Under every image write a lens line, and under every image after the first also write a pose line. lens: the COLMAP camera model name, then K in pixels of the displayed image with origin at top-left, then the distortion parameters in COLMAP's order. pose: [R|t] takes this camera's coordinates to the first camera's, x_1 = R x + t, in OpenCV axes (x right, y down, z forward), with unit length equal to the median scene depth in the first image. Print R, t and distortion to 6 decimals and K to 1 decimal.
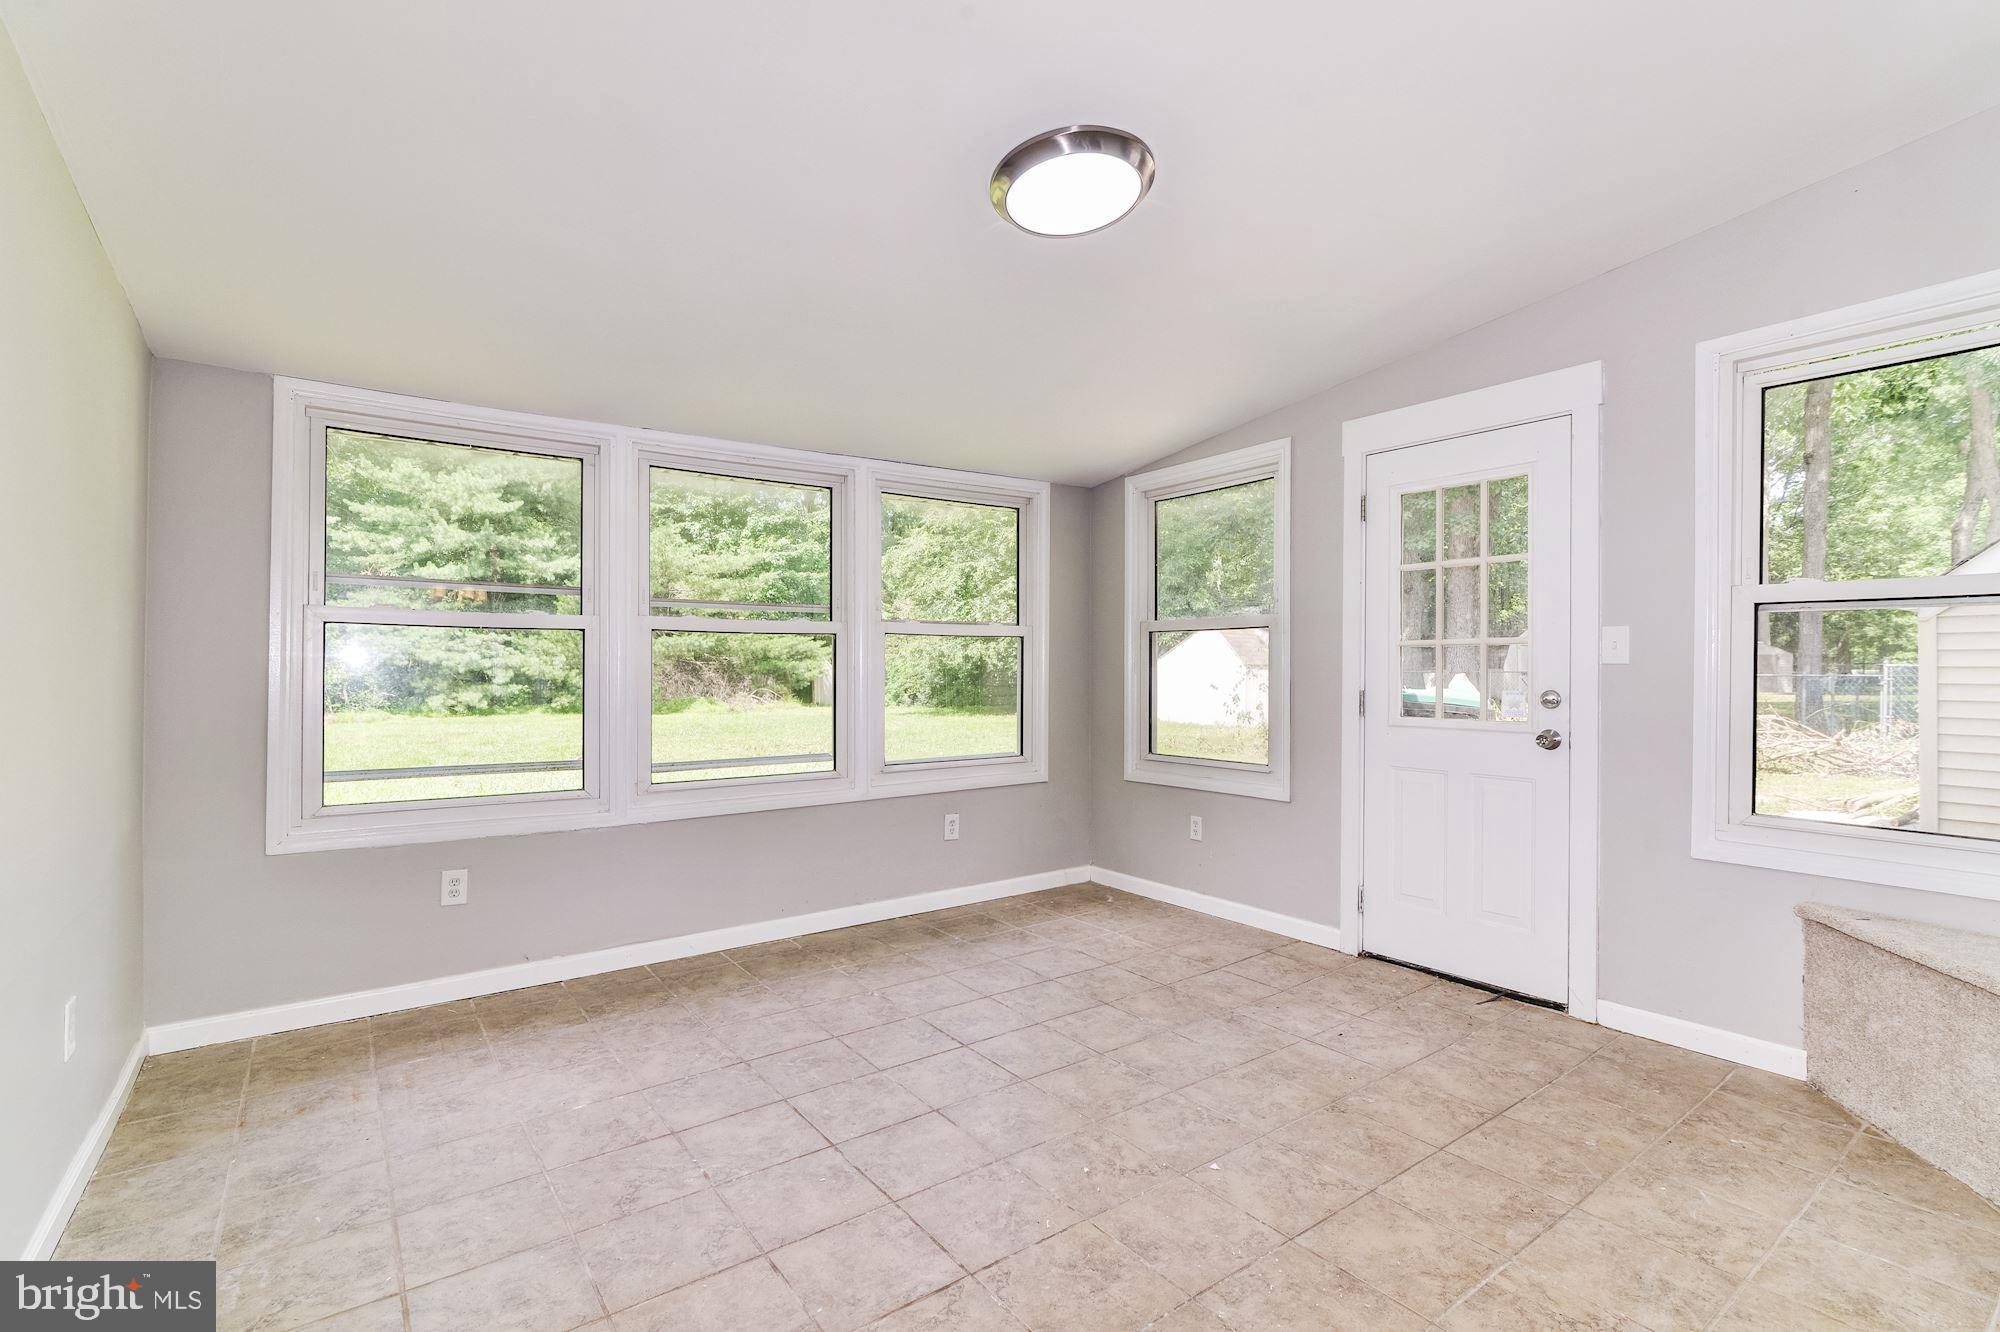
lens RADIAL K [[921.5, 0, 1009.8], [0, 921.5, 669.2], [0, 0, 1]] dist [-0.002669, -0.000236]
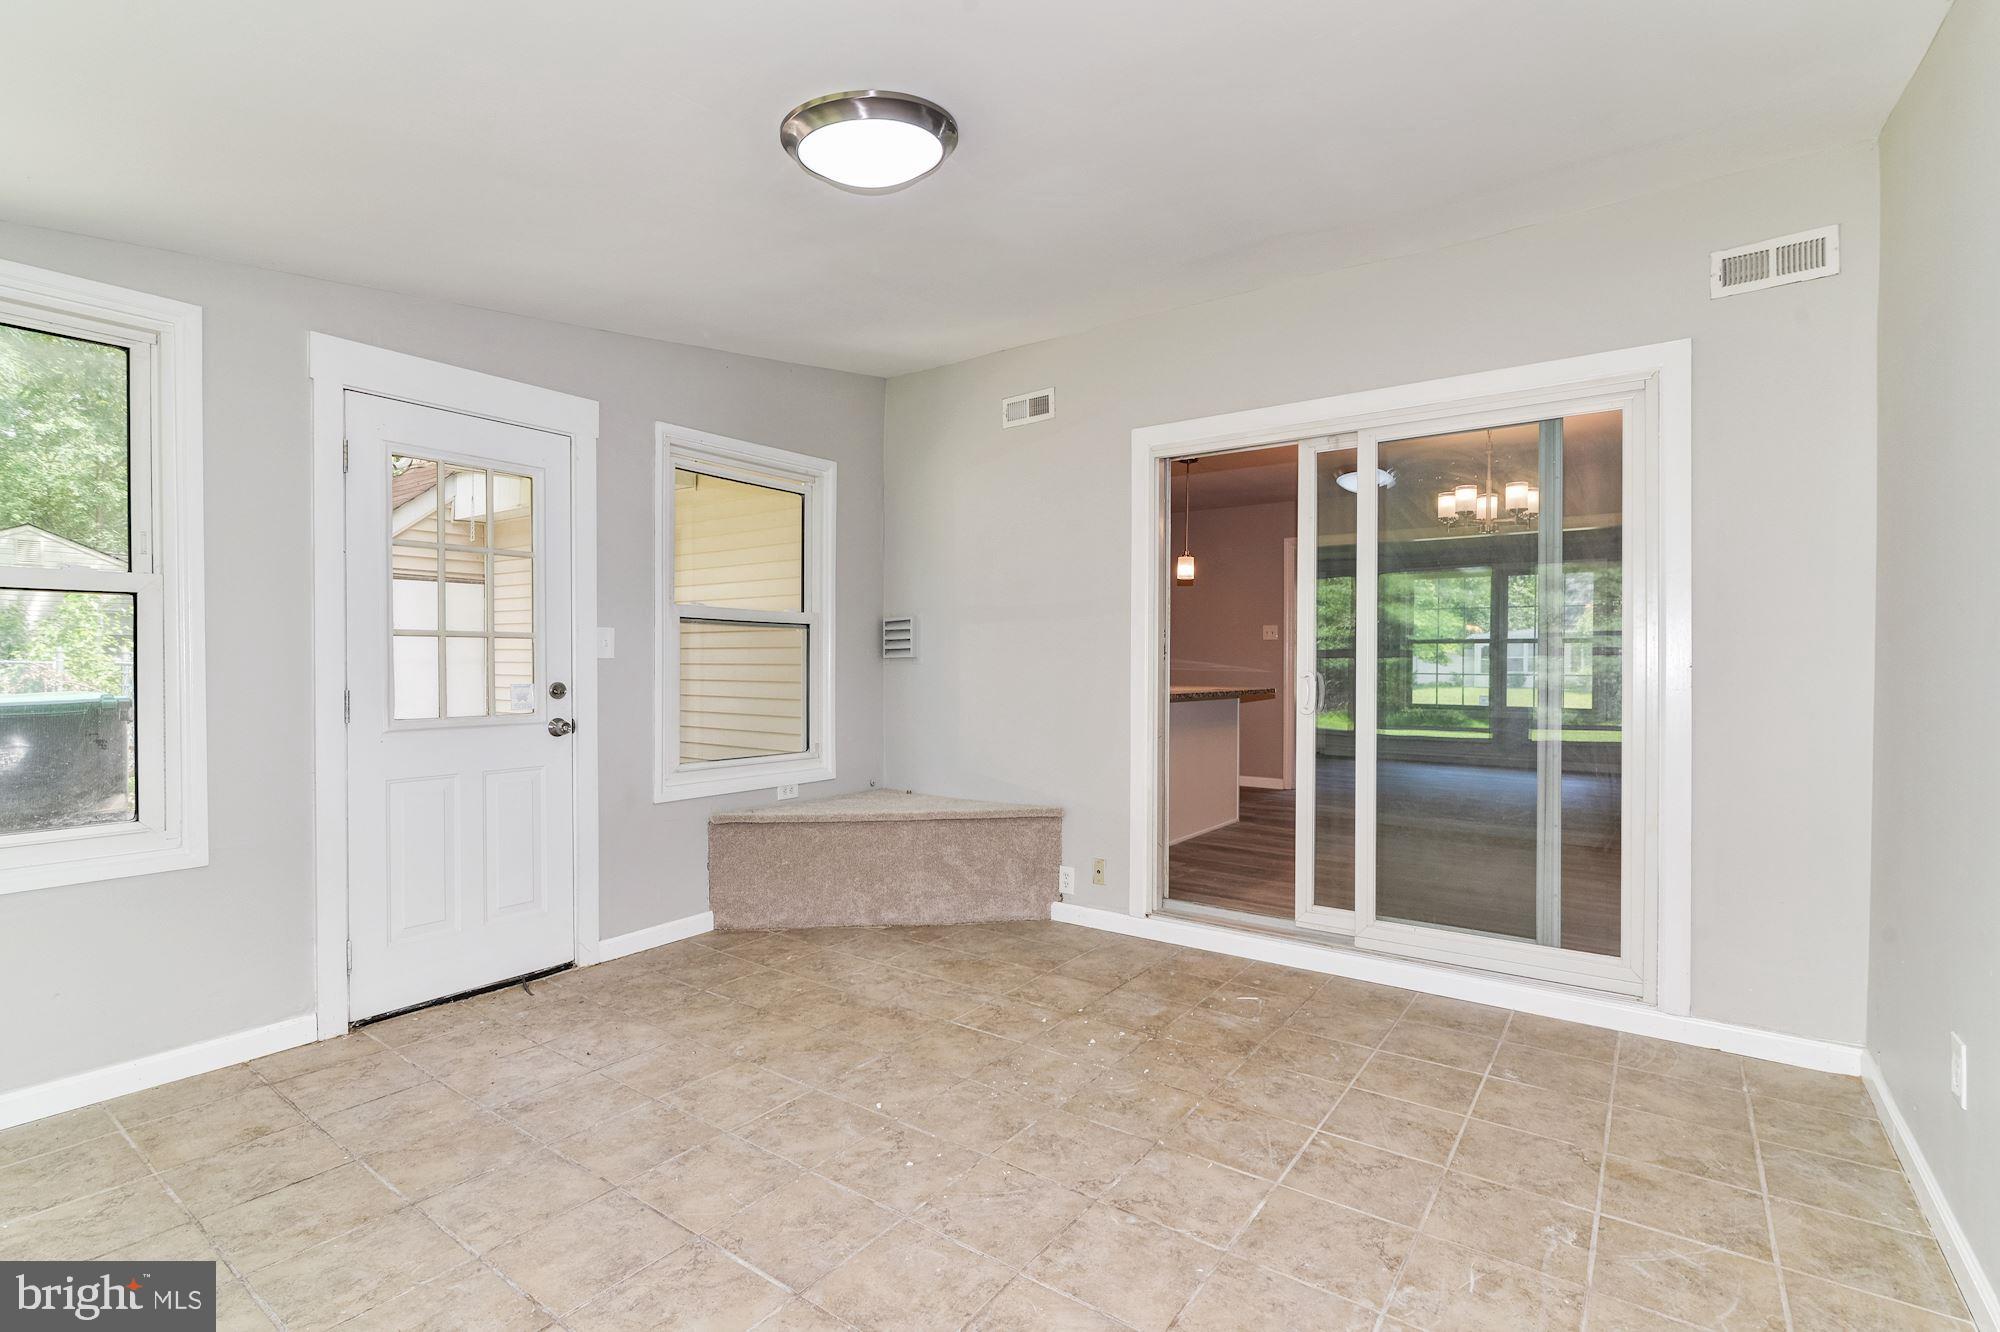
lens RADIAL K [[921.5, 0, 1007.5], [0, 921.5, 666.0], [0, 0, 1]] dist [-0.002669, -0.000236]
pose [[-0.311448, -0.006135, 0.950243, -0.670911], [-0.001936, 0.999981, 0.005821, -0.003837], [-0.950261, -0.000026, -0.311454, 0.900915]]
